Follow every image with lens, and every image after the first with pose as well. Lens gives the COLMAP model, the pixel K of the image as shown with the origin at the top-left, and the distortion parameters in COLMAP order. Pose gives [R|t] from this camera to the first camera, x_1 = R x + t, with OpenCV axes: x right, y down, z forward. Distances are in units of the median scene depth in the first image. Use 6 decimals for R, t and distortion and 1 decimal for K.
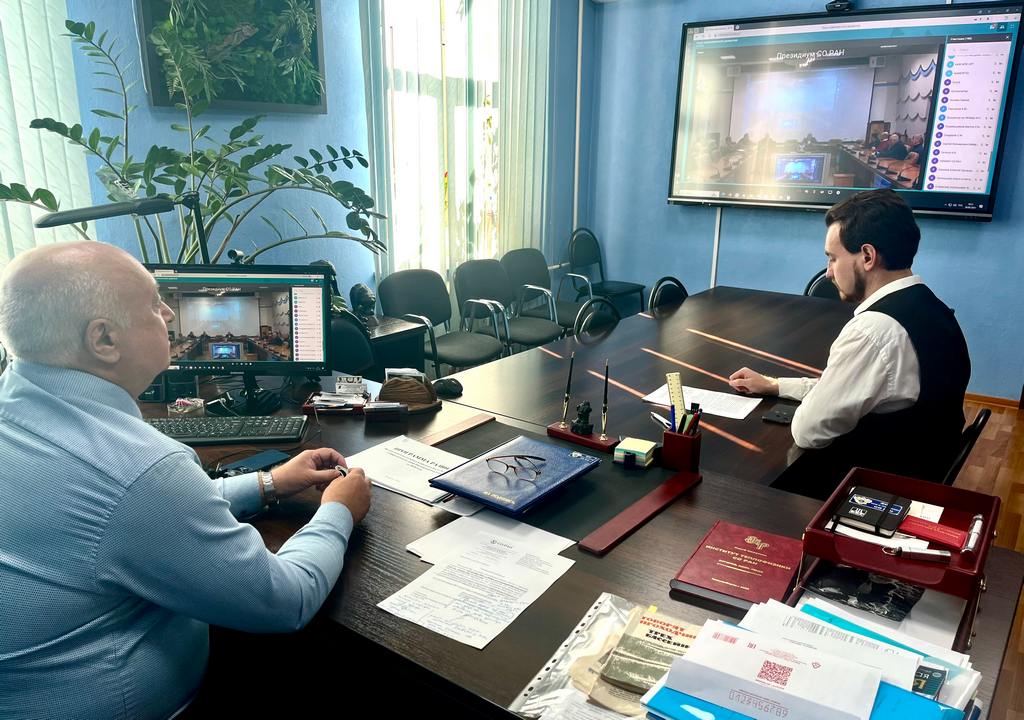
lens RADIAL K [[766.8, 0, 512.2], [0, 766.8, 360.1], [0, 0, 1]] dist [0.000430, 0.000011]
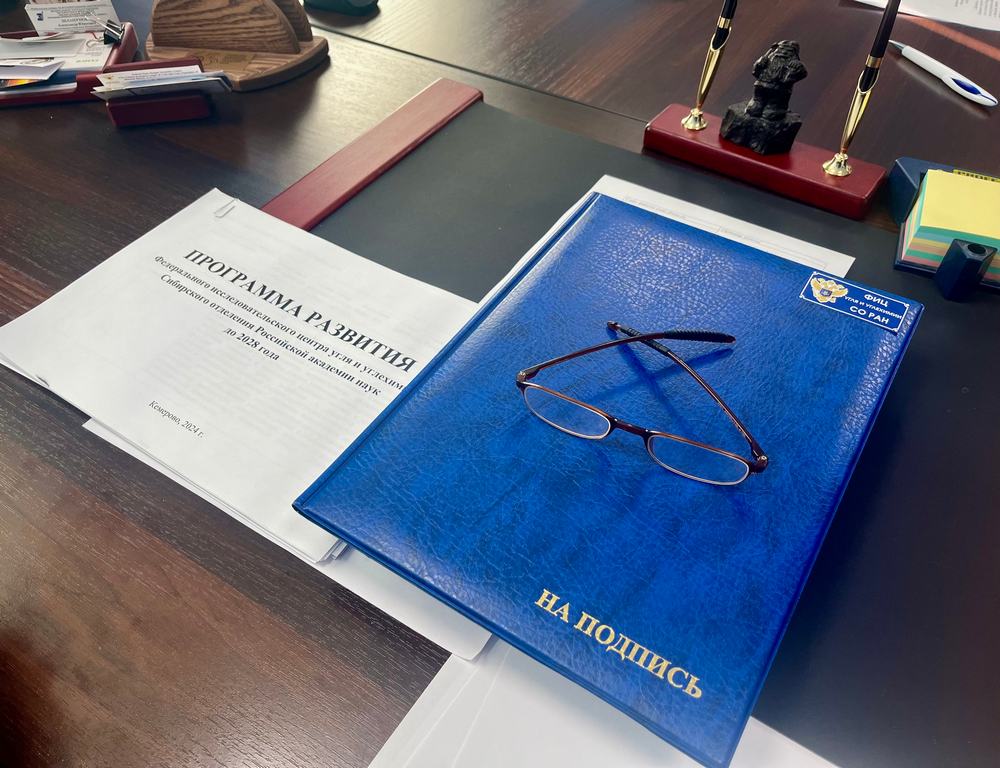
lens RADIAL K [[747.1, 0, 501.1], [0, 747.1, 384.8], [0, 0, 1]] dist [0.001565, -0.004400]
pose [[0.995478, -0.084717, 0.042973, -0.039939], [0.047651, 0.836684, 0.545609, -0.000391], [-0.082177, -0.541095, 0.836937, 0.637998]]
